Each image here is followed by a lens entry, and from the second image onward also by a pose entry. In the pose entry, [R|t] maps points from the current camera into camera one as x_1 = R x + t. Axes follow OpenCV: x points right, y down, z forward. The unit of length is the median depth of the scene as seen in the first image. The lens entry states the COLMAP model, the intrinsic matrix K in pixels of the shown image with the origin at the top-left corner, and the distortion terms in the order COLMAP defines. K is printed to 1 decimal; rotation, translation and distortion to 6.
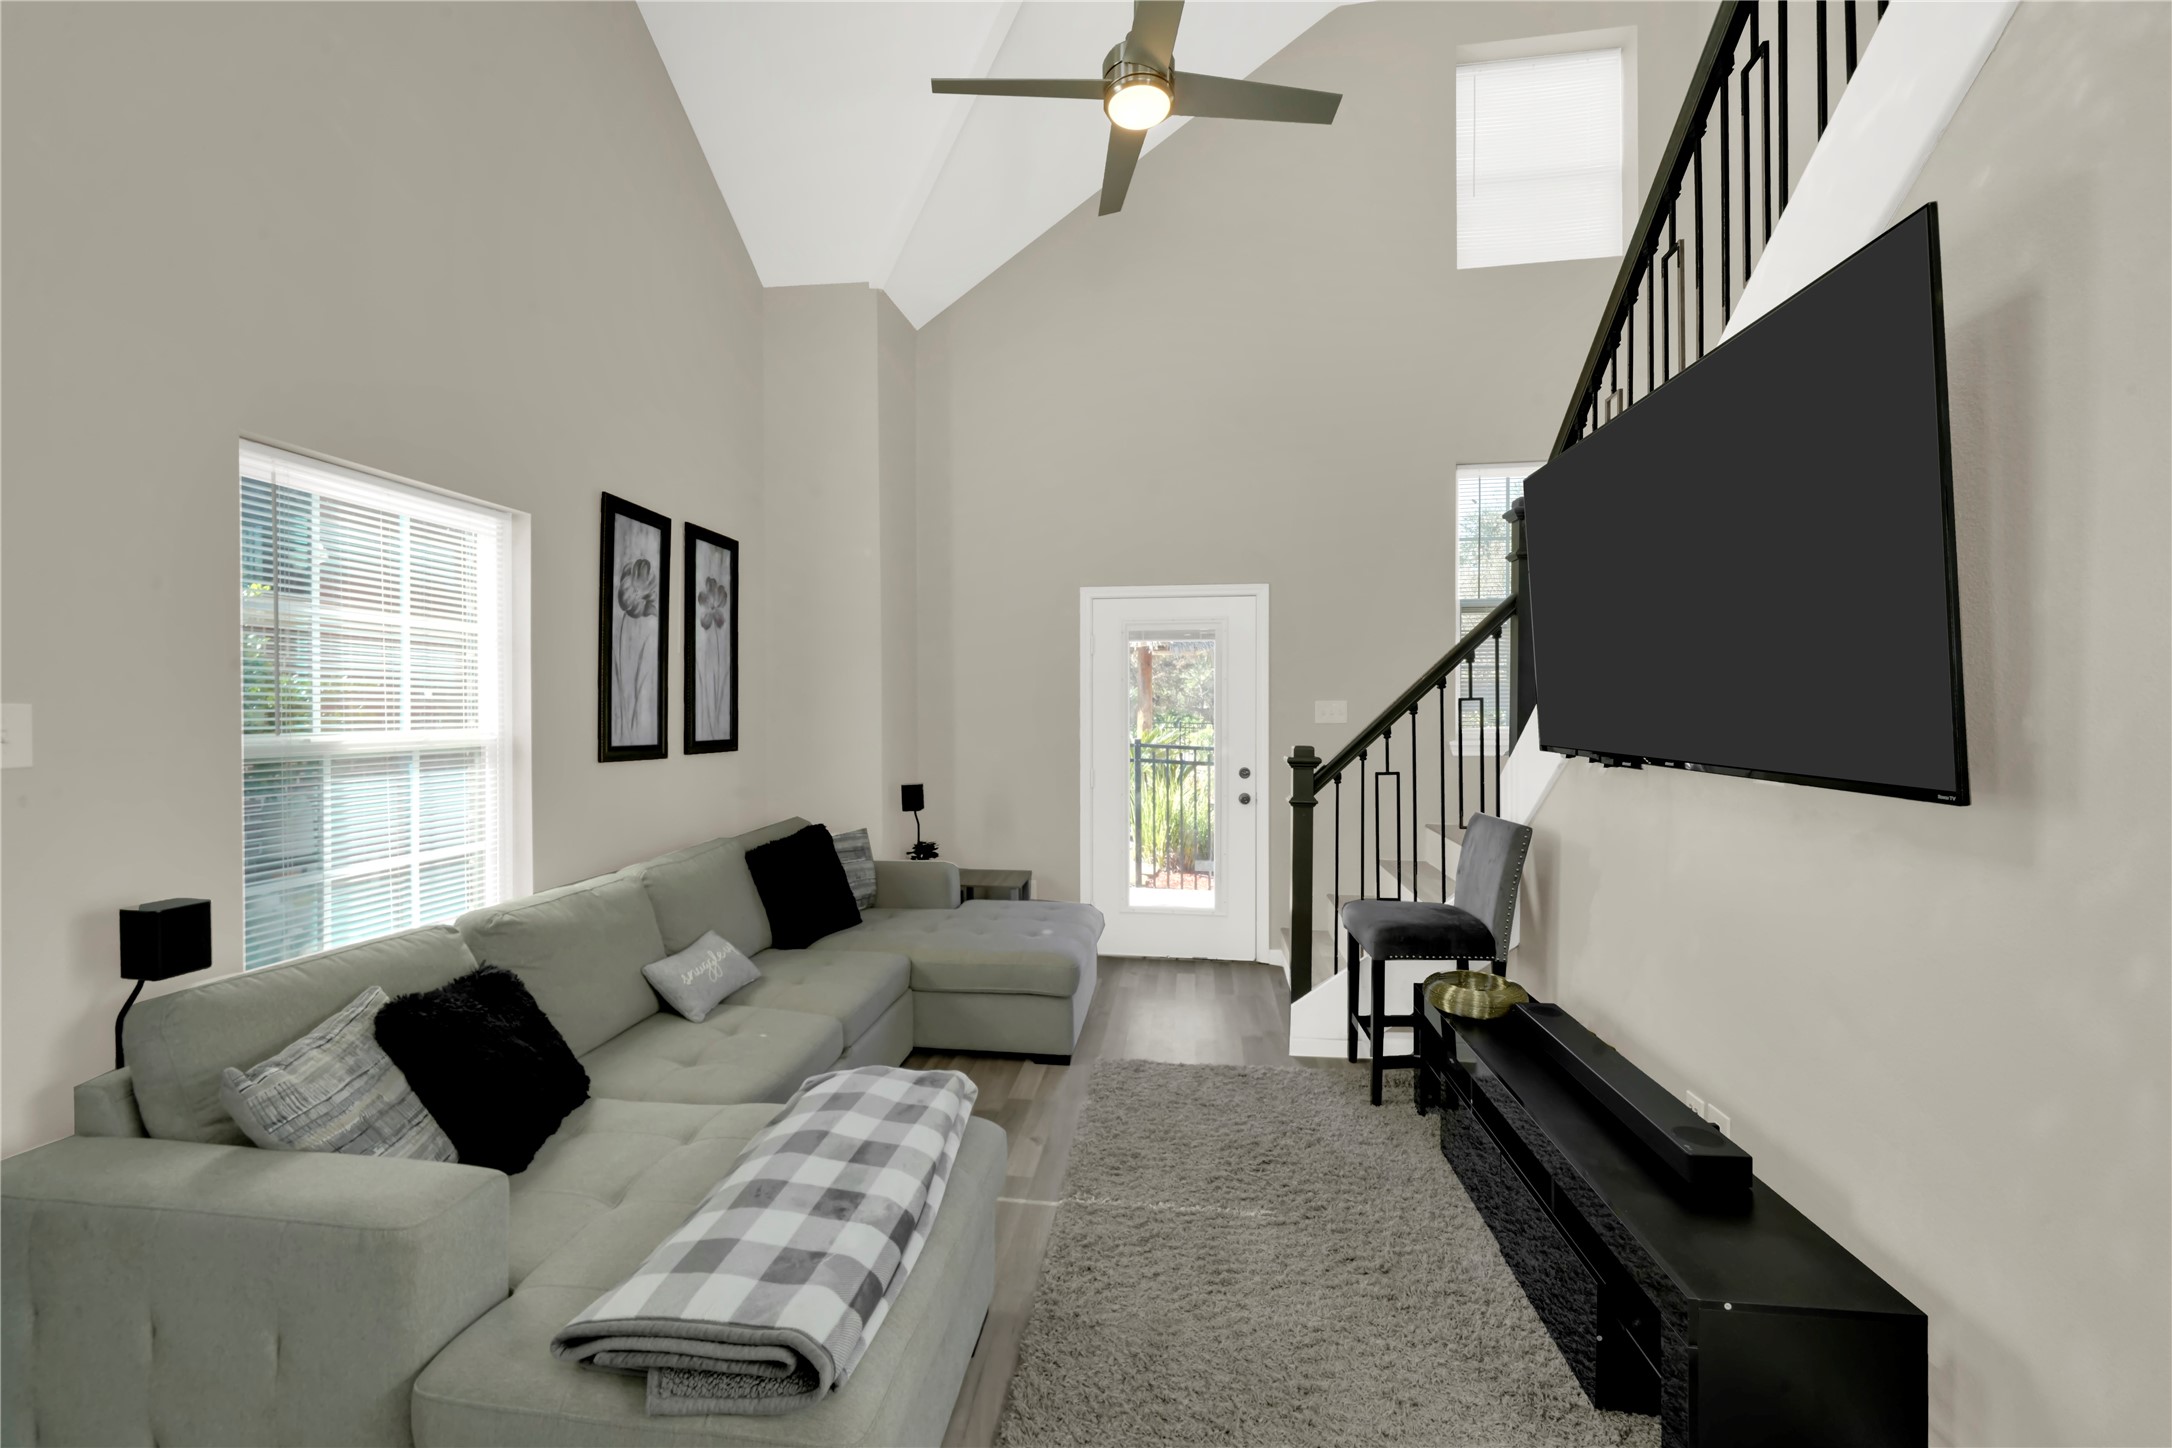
lens RADIAL K [[789.0, 0, 1084.7], [0, 789.0, 698.3], [0, 0, 1]] dist [0.000560, 0.000046]
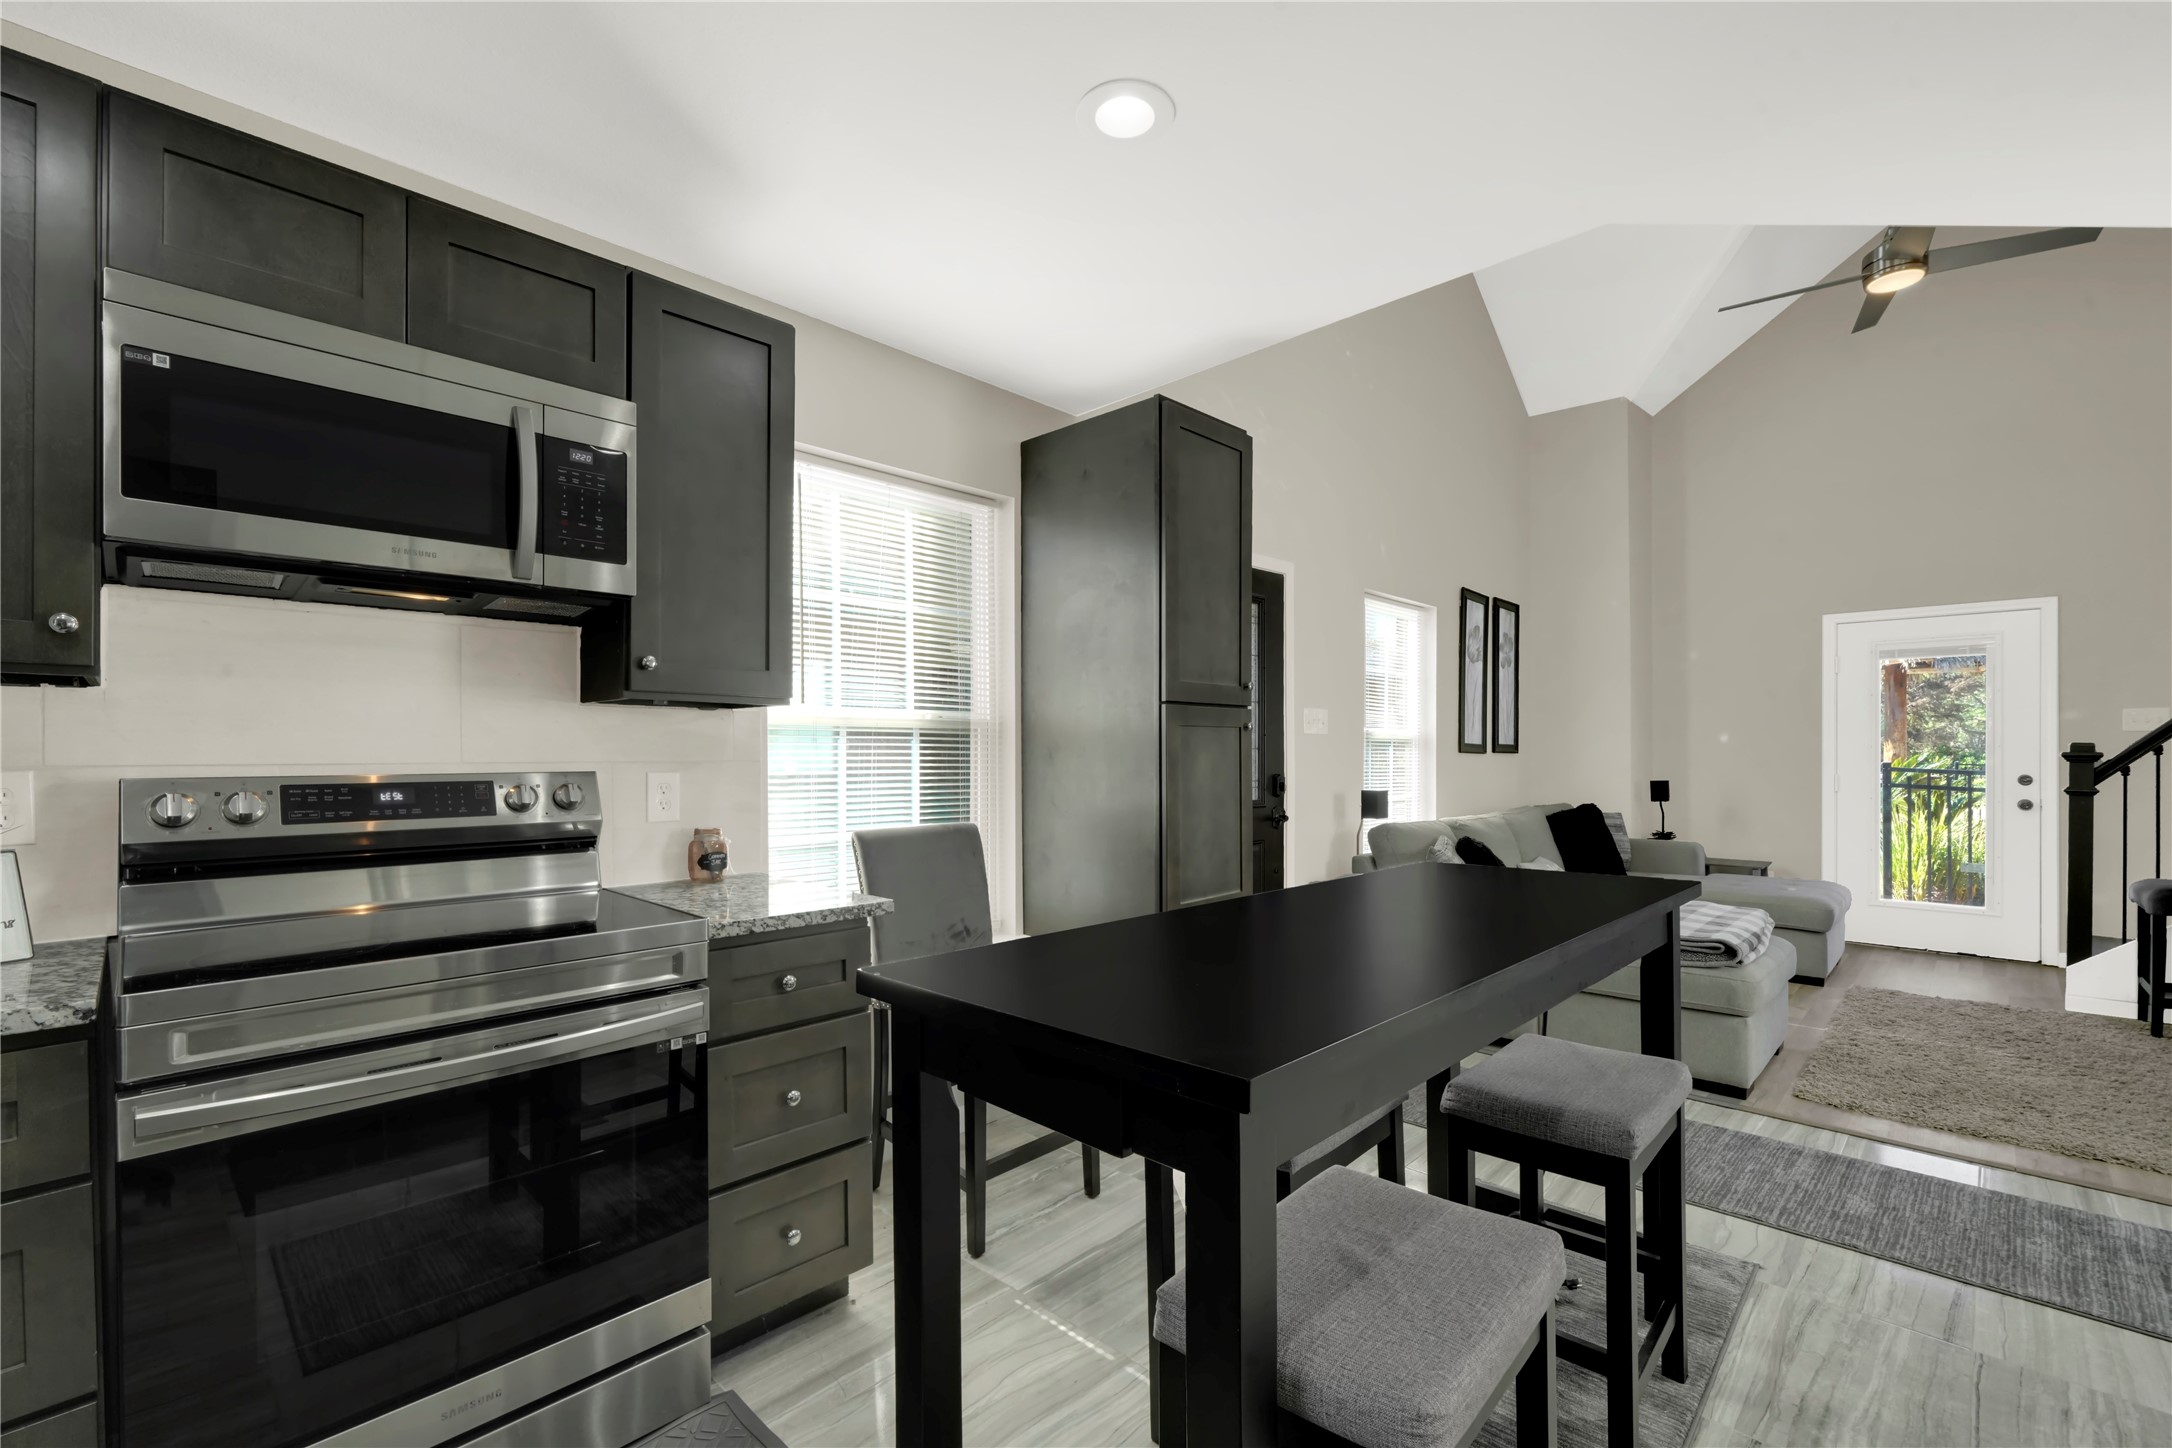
lens RADIAL K [[930.6, 0, 1089.5], [0, 930.6, 749.2], [0, 0, 1]] dist [-0.001233, 0.000974]
pose [[0.804772, 0.000043, -0.593585, -0.069600], [0.001876, 0.999995, 0.002616, 0.054120], [0.593582, -0.003219, 0.804767, -0.808520]]
